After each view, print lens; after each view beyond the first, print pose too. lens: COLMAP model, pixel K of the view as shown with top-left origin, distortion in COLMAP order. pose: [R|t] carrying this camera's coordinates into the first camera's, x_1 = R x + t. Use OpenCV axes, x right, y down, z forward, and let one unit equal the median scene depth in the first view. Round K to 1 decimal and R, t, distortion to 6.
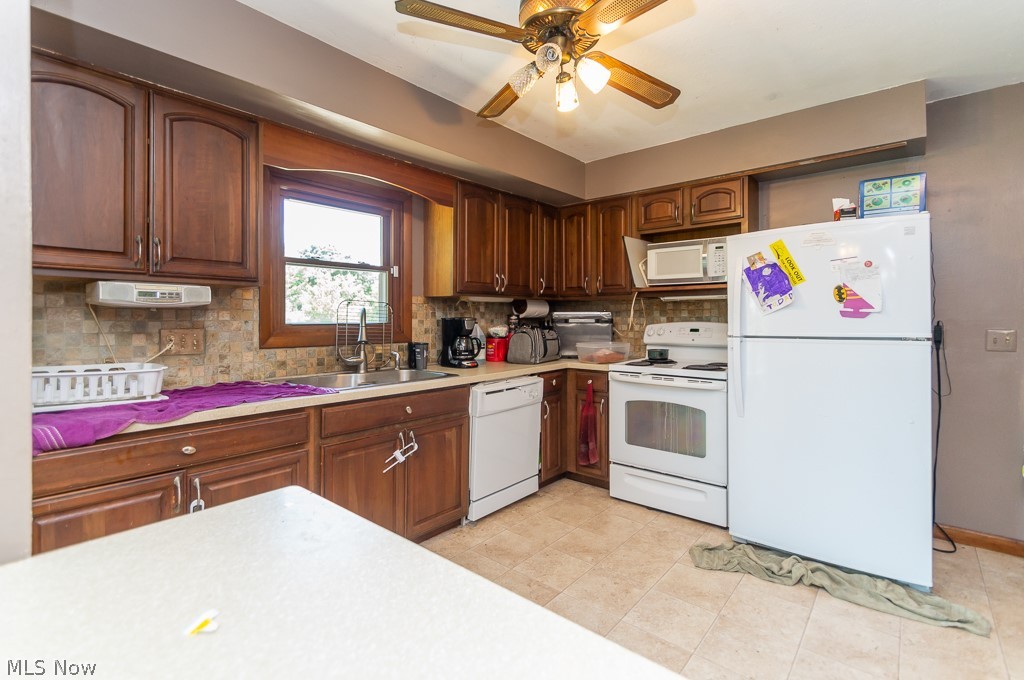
lens RADIAL K [[474.4, 0, 510.7], [0, 474.4, 313.1], [0, 0, 1]] dist [0.001390, -0.000052]
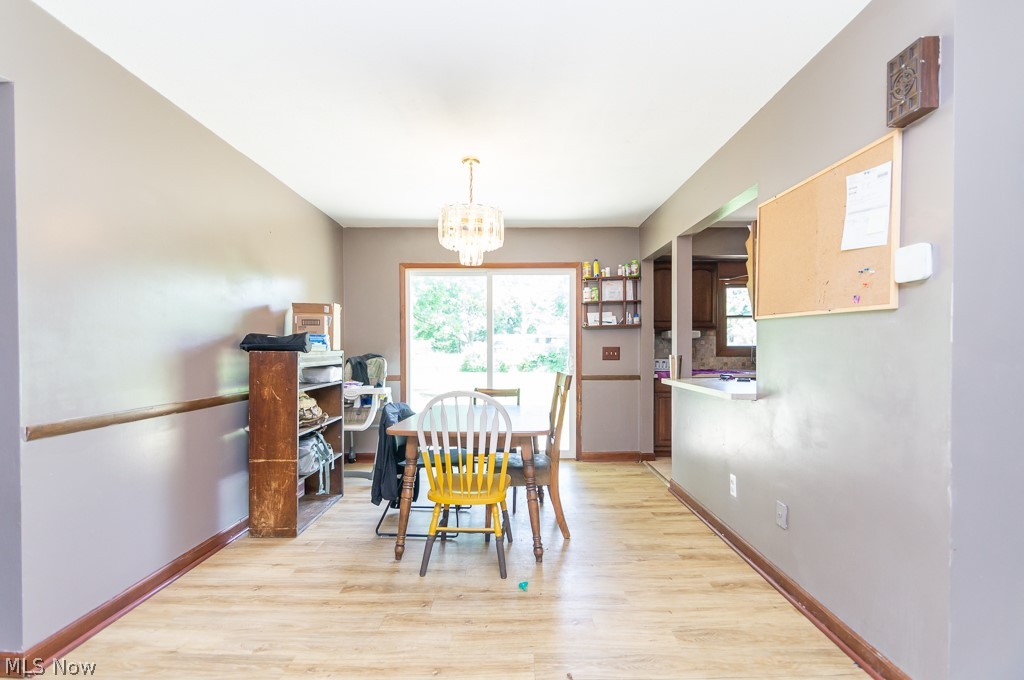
lens RADIAL K [[470.3, 0, 509.4], [0, 470.3, 354.7], [0, 0, 1]] dist [-0.000783, -0.000276]
pose [[0.657202, 0.006196, -0.753689, 0.413541], [0.010842, 0.999785, 0.017673, 0.012400], [0.753636, -0.019787, 0.656994, -0.977917]]
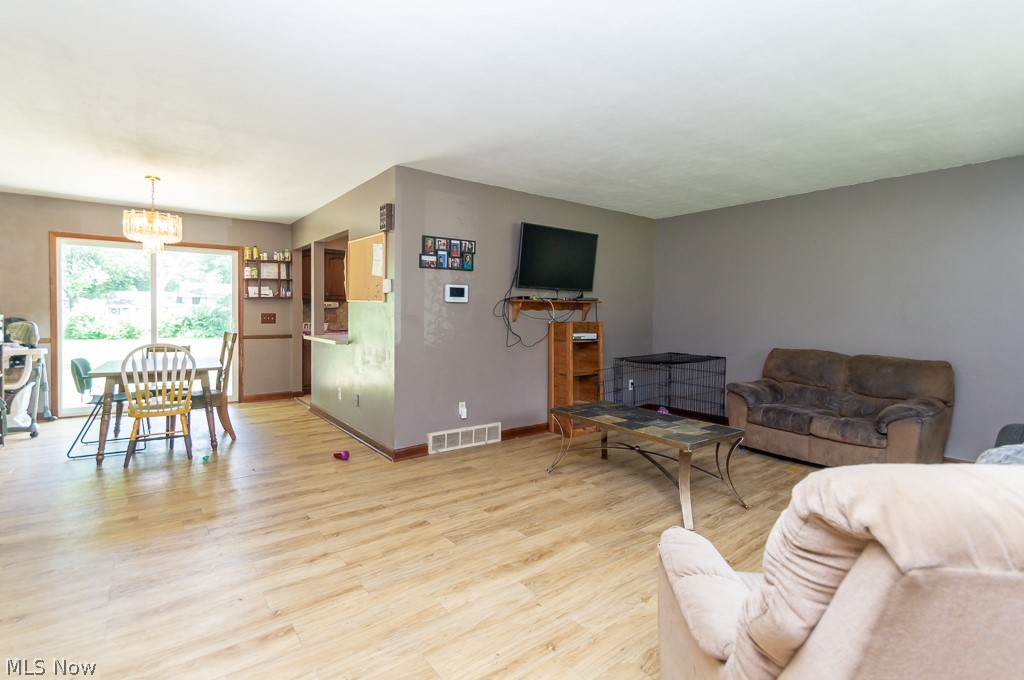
lens RADIAL K [[488.3, 0, 510.7], [0, 488.3, 327.0], [0, 0, 1]] dist [-0.001687, -0.000935]
pose [[0.981003, 0.015044, -0.193406, 0.915542], [-0.008072, 0.999291, 0.036785, -0.009939], [0.193822, -0.034525, 0.980429, -1.590879]]
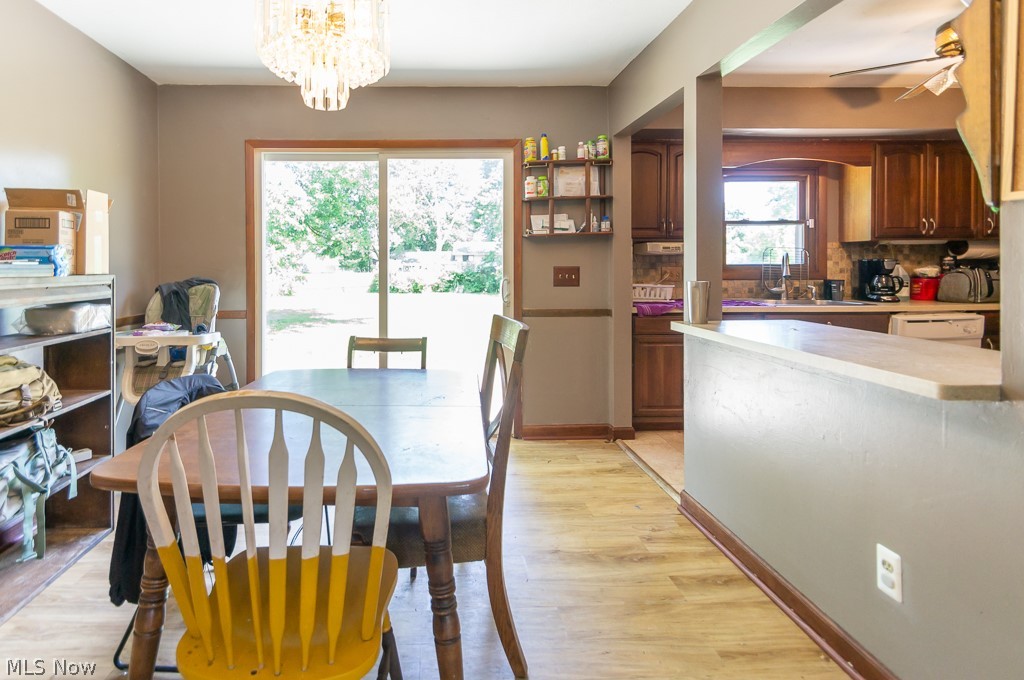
lens RADIAL K [[490.8, 0, 428.0], [0, 490.8, 270.7], [0, 0, 1]] dist [0.002575, -0.005898]
pose [[0.662950, 0.000993, -0.748663, 0.060836], [0.012592, 0.999843, 0.012476, 0.009532], [0.748558, -0.017698, 0.662833, -0.636823]]
